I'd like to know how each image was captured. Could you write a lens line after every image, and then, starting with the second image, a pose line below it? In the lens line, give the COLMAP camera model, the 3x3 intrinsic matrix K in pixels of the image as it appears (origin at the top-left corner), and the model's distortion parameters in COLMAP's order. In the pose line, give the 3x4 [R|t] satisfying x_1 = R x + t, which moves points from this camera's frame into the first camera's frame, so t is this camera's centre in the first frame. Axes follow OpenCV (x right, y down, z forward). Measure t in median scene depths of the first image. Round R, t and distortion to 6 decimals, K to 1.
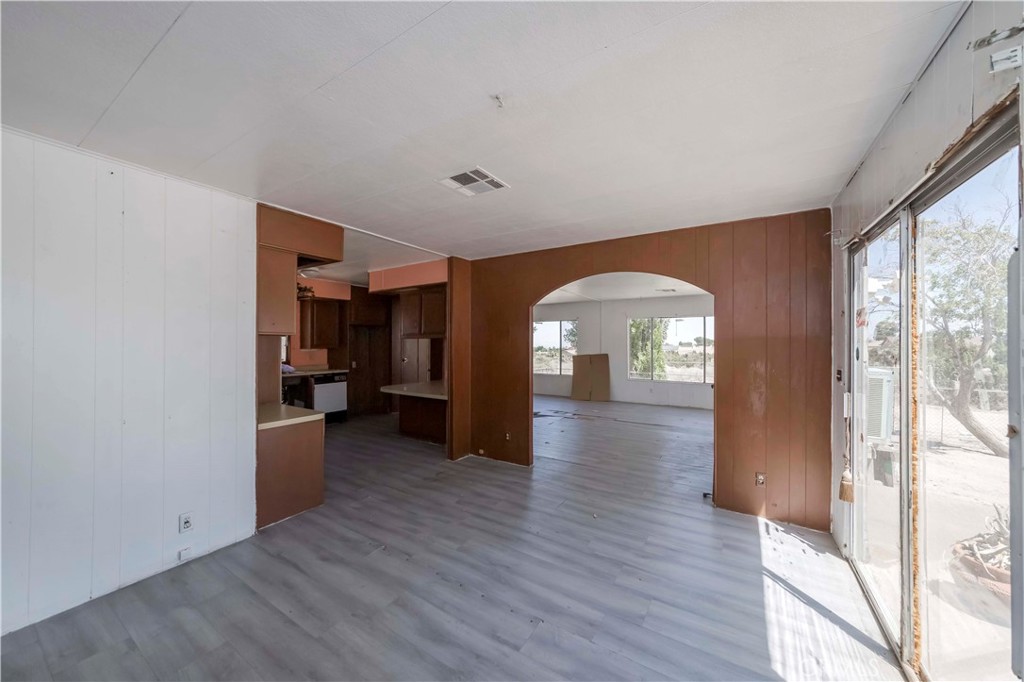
lens RADIAL K [[366.4, 0, 514.4], [0, 366.4, 343.3], [0, 0, 1]] dist [0.013128, 0.000038]
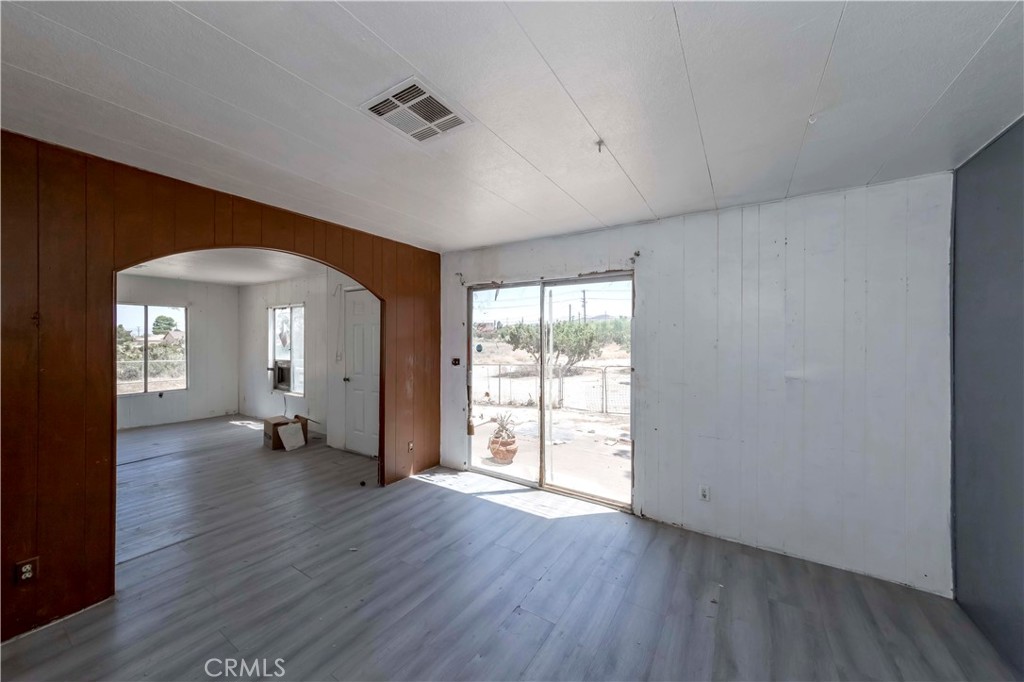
lens RADIAL K [[363.7, 0, 511.5], [0, 363.7, 338.1], [0, 0, 1]] dist [-0.000472, -0.000119]
pose [[0.016877, -0.001232, 0.999857, -0.706656], [-0.000768, 0.999999, 0.001245, -0.019130], [-0.999857, -0.000789, 0.016876, 0.727033]]
